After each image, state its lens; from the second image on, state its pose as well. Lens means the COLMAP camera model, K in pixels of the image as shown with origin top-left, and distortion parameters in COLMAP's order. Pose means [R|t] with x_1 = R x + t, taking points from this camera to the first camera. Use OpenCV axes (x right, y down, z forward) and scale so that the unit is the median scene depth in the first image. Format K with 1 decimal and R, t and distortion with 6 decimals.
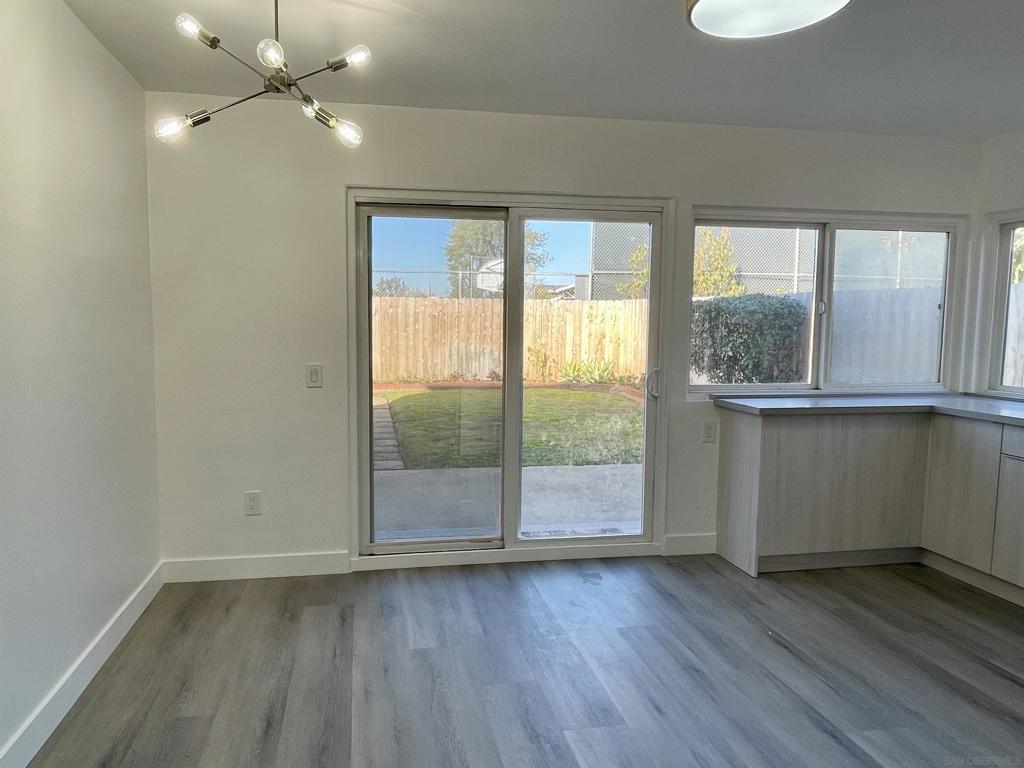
lens RADIAL K [[618.6, 0, 512.0], [0, 618.6, 384.0], [0, 0, 1]] dist [-0.001214, 0.000314]
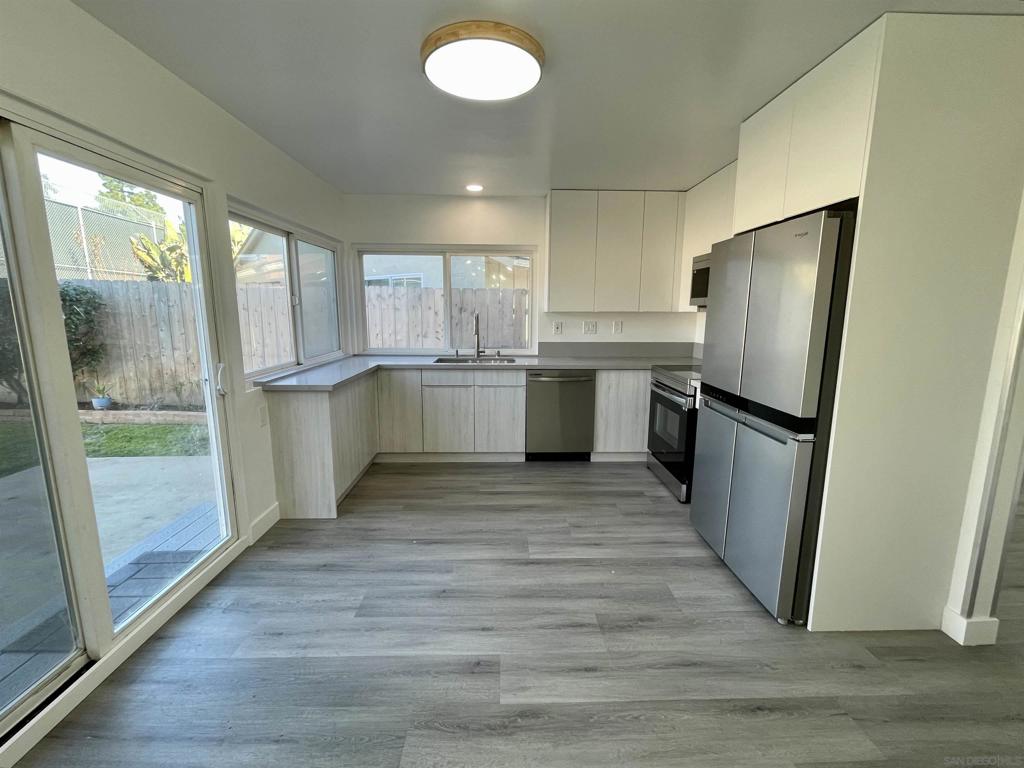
lens RADIAL K [[415.0, 0, 510.9], [0, 415.0, 381.4], [0, 0, 1]] dist [-0.001441, 0.000186]
pose [[0.227209, -0.173328, 0.958297, -0.306841], [0.092998, 0.983398, 0.155819, -0.064445], [-0.969395, 0.053716, 0.239556, 0.462412]]
